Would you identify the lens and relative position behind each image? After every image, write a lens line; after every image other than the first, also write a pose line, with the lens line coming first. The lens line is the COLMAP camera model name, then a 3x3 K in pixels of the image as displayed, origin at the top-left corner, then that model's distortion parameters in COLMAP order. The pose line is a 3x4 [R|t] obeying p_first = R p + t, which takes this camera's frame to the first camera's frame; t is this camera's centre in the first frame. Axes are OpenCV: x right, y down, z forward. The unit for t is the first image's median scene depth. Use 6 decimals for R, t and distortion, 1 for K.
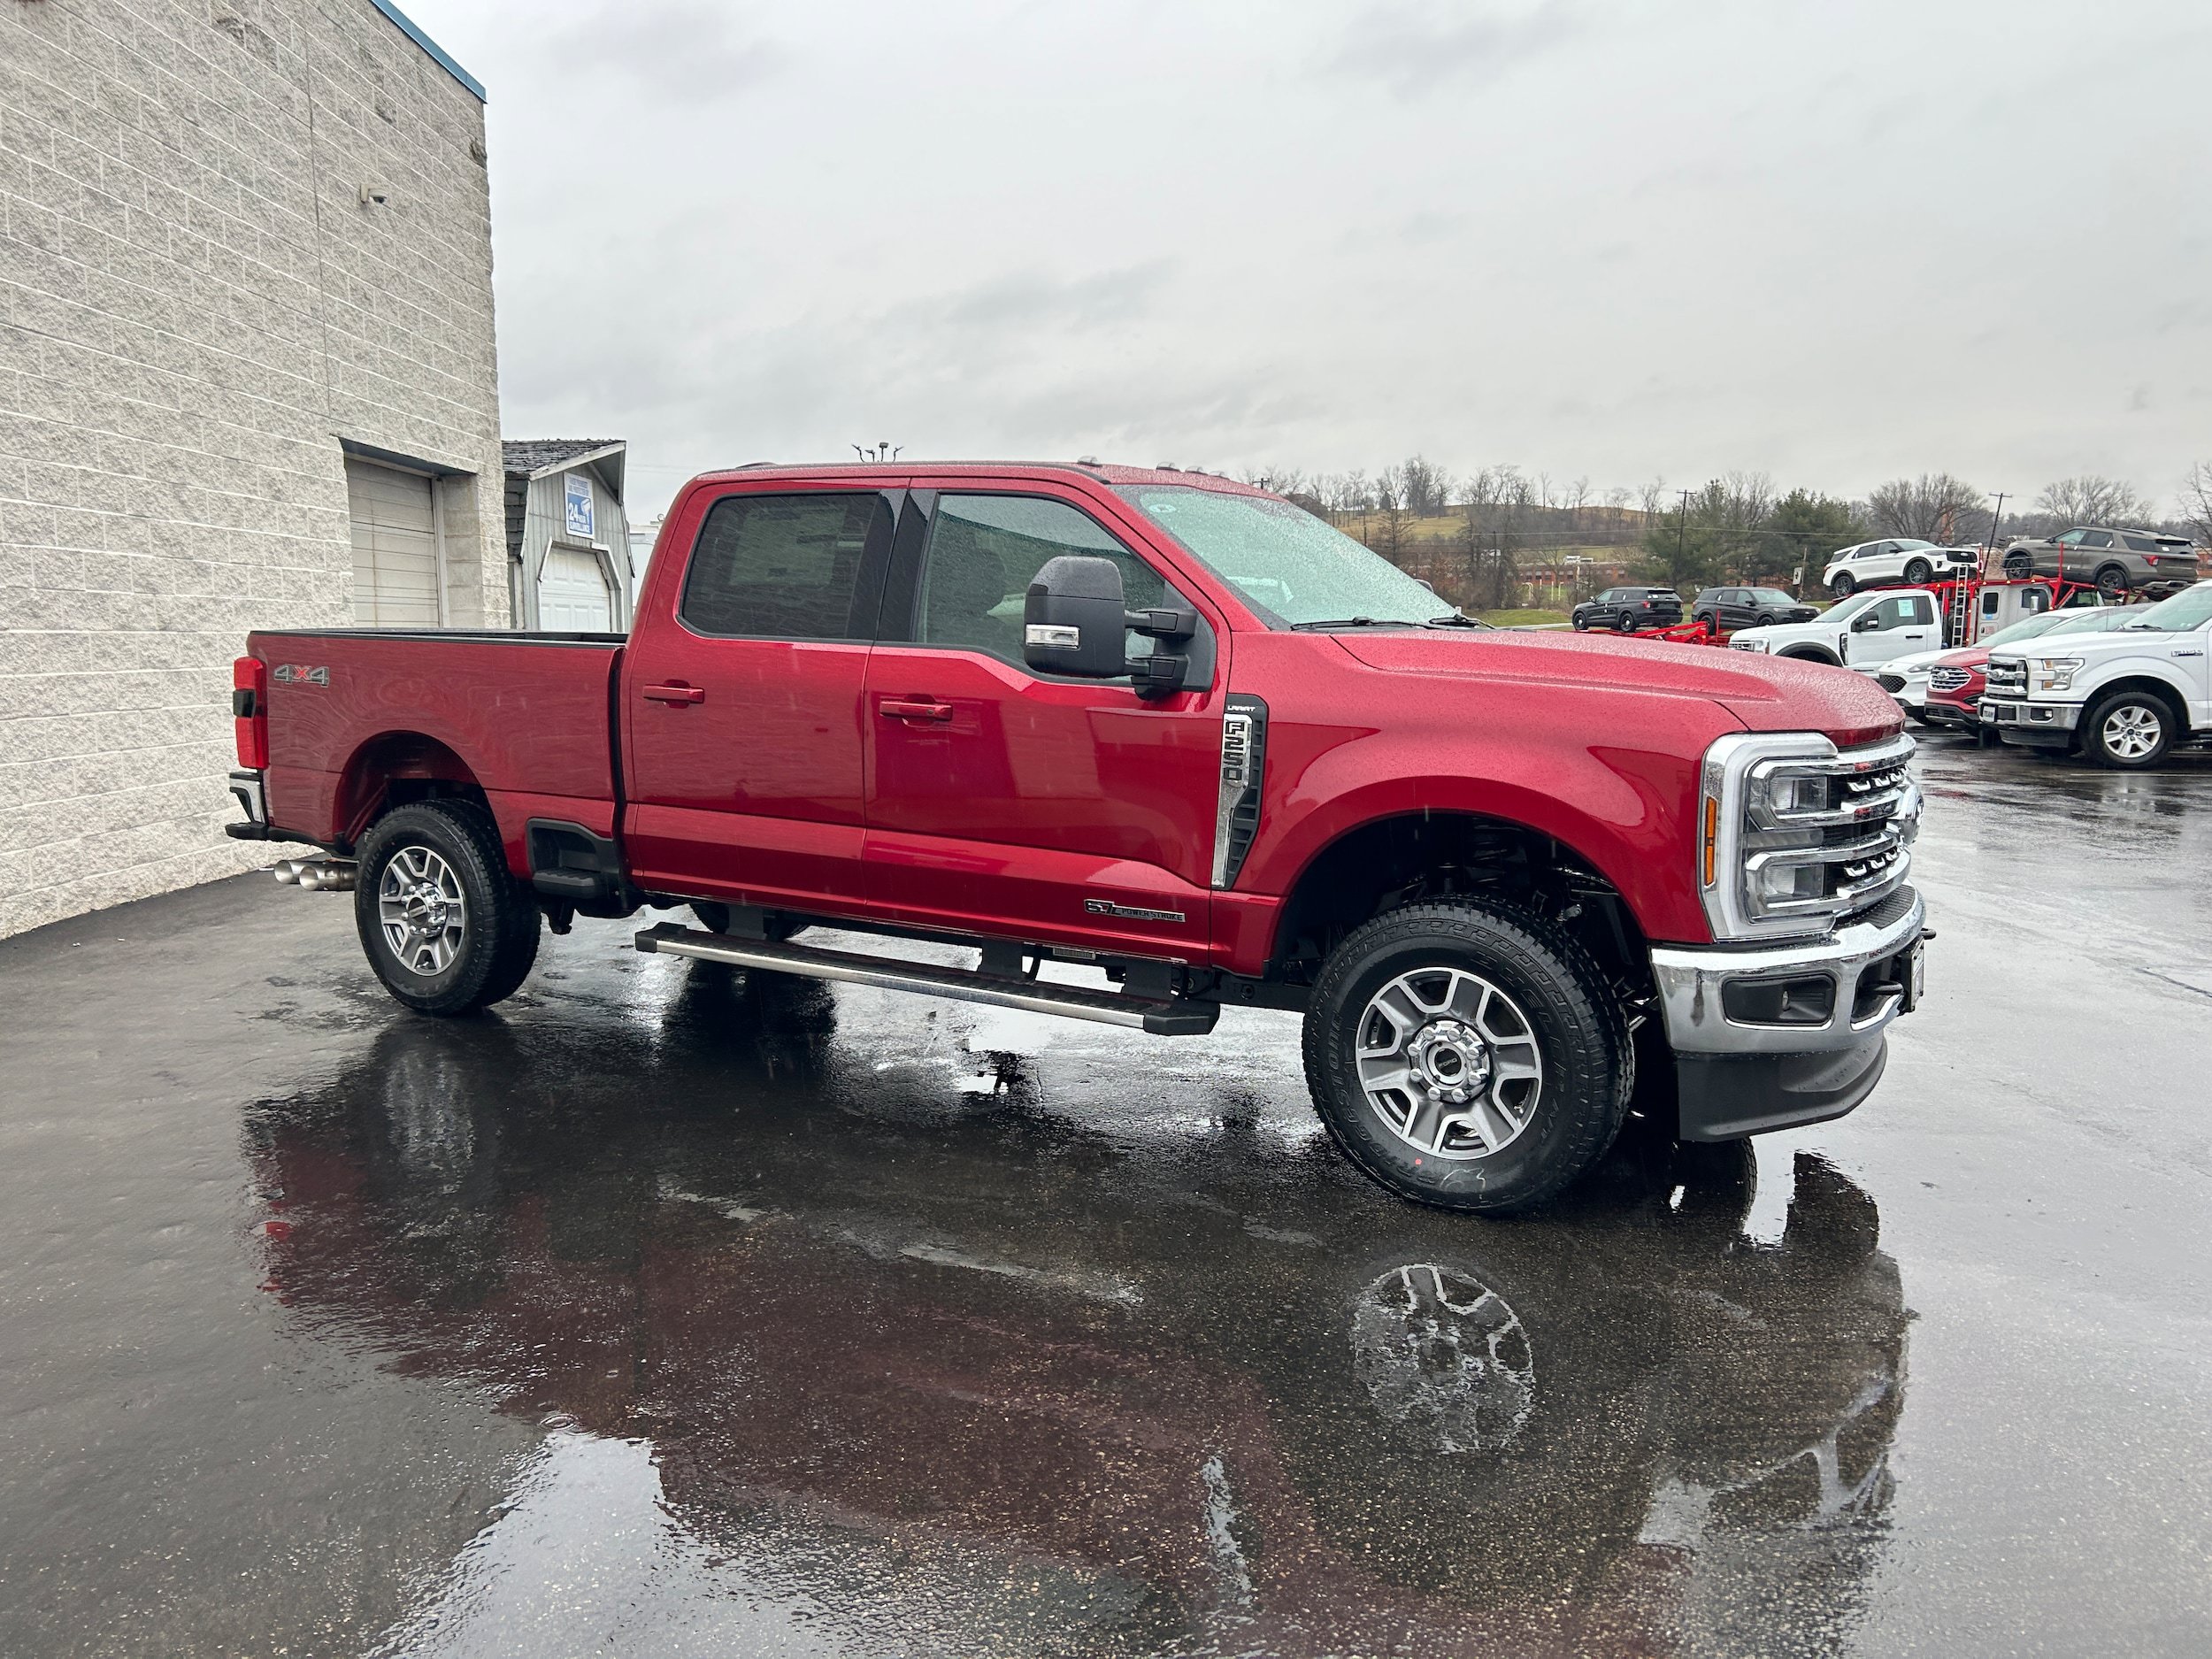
lens RADIAL K [[1637.5, 0, 1077.0], [0, 1637.5, 814.7], [0, 0, 1]] dist [0.060670, -0.065298]
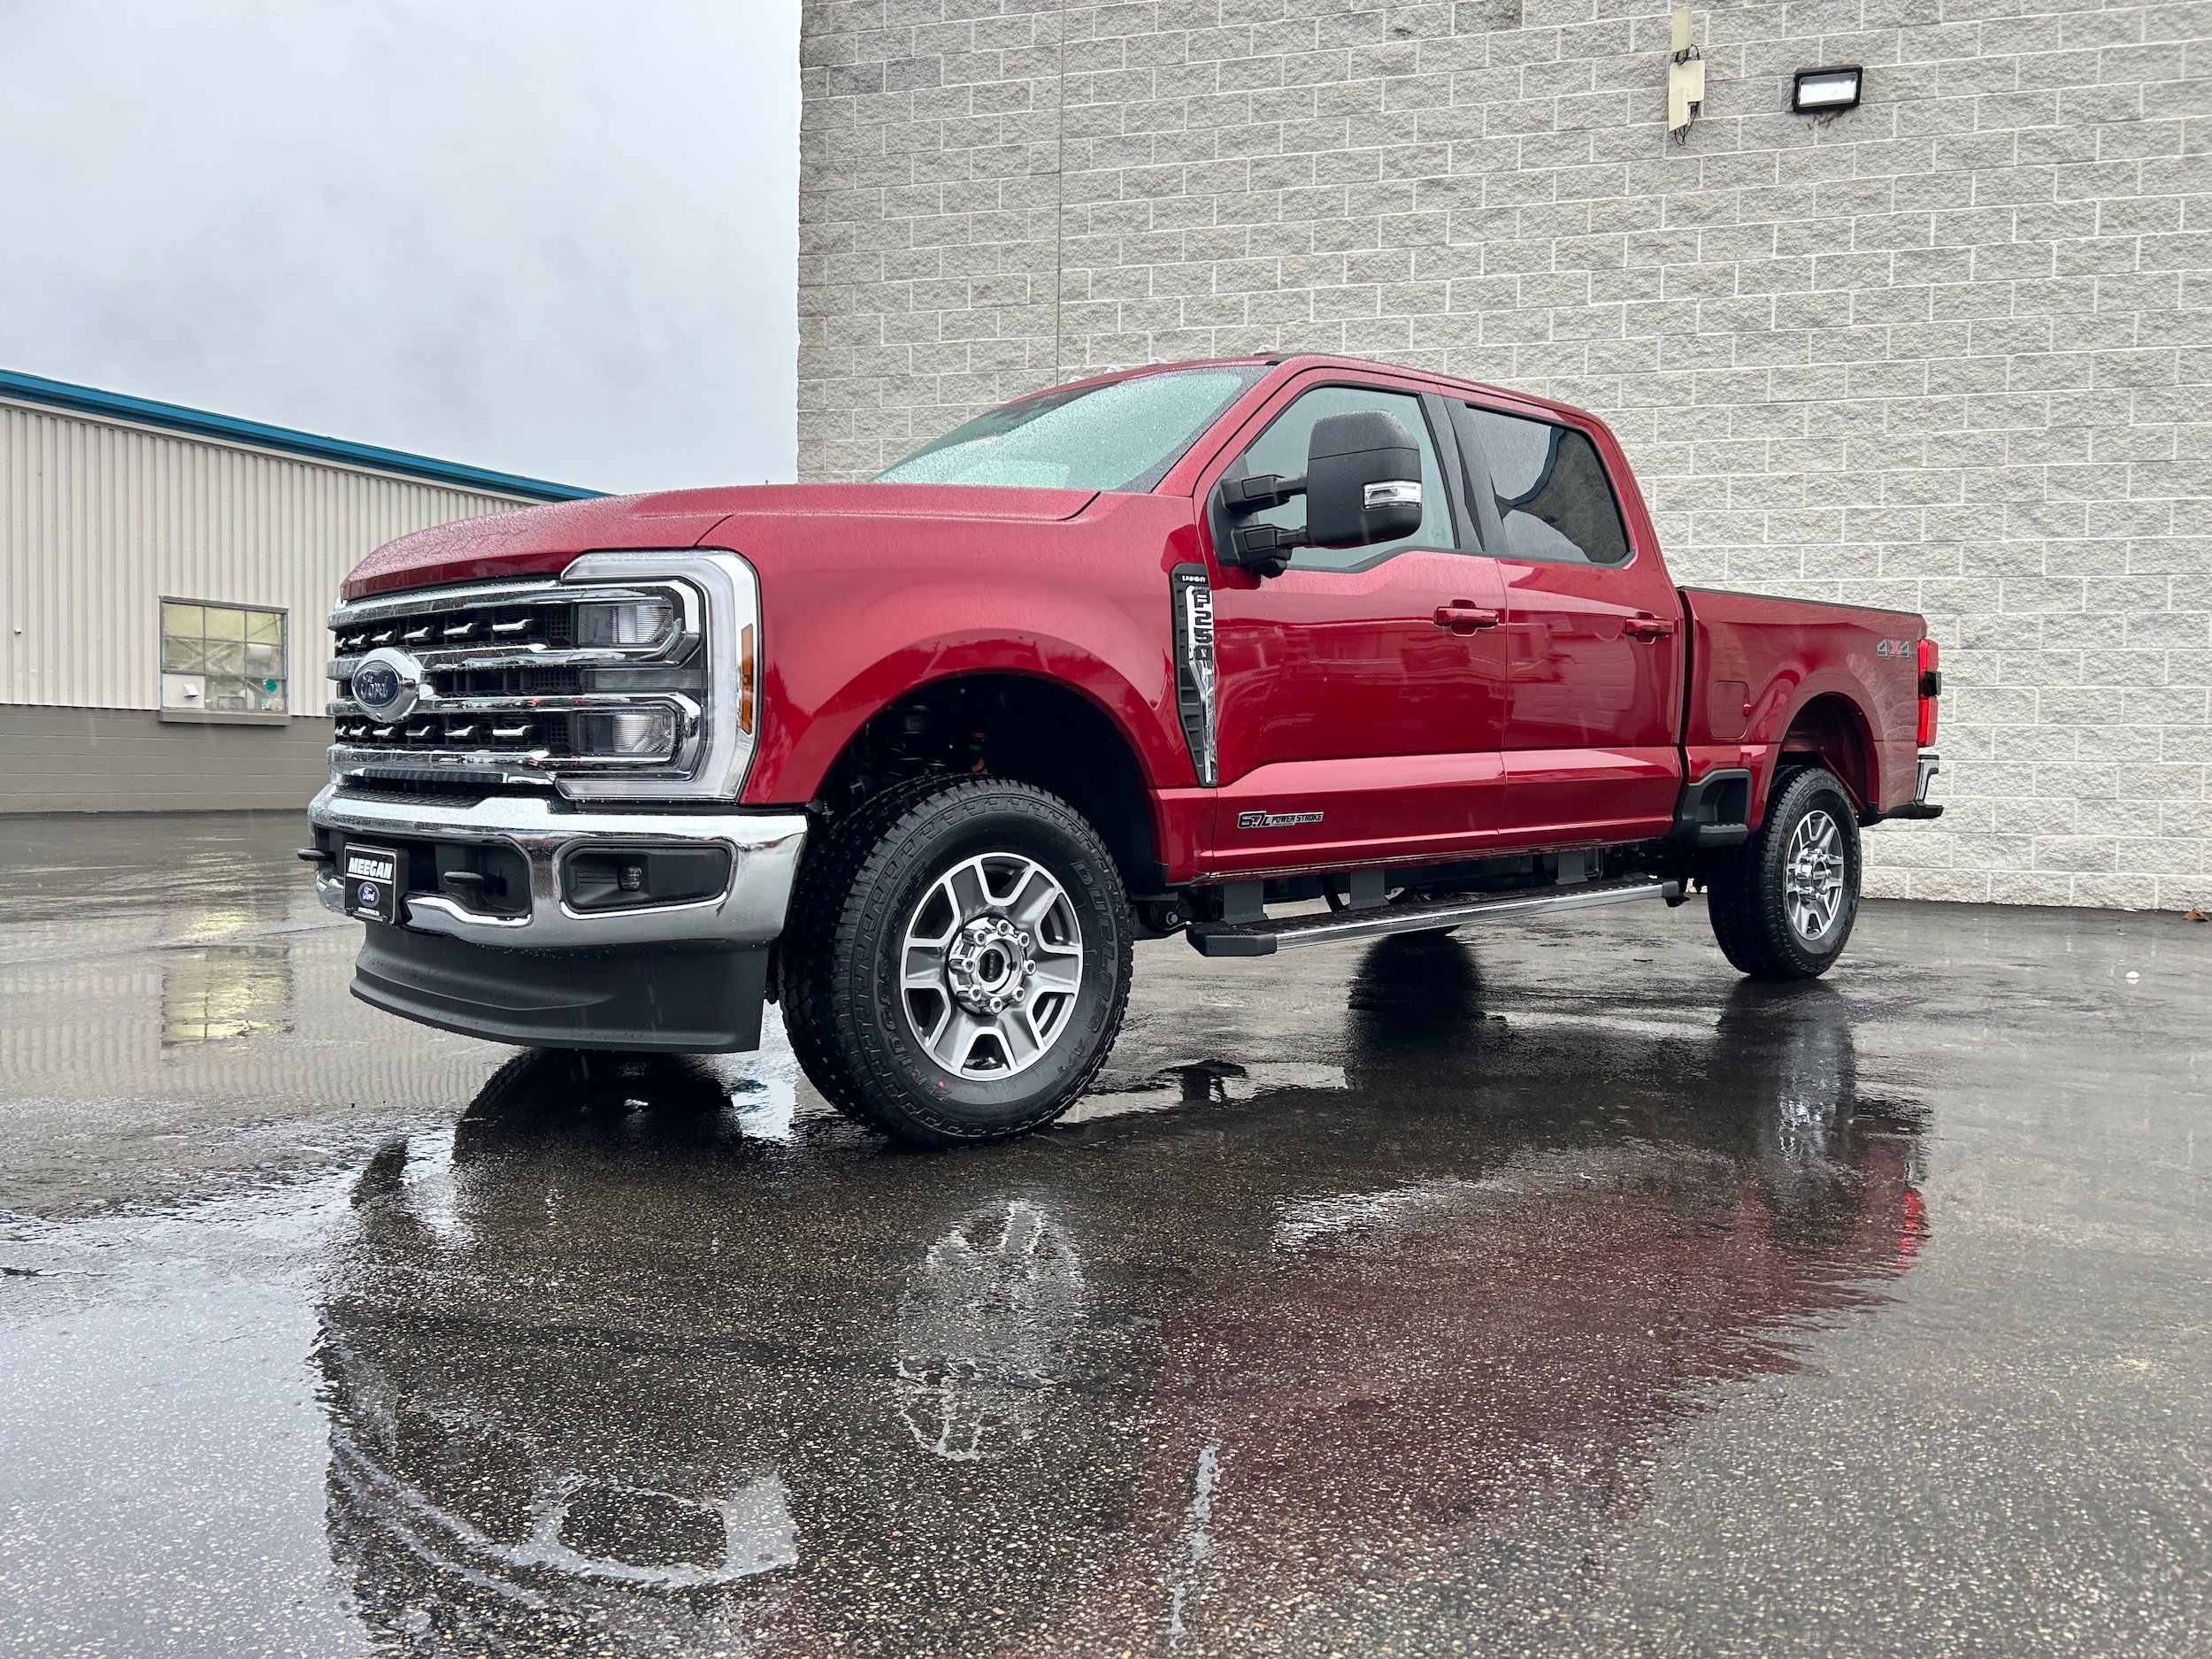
lens RADIAL K [[1658.5, 0, 1101.7], [0, 1658.5, 826.9], [0, 0, 1]] dist [0.026574, -0.006979]
pose [[-0.246622, 0.041360, -0.968229, 0.641710], [-0.116138, 0.990627, 0.071899, -0.014712], [0.962128, 0.130180, -0.239507, 0.808719]]
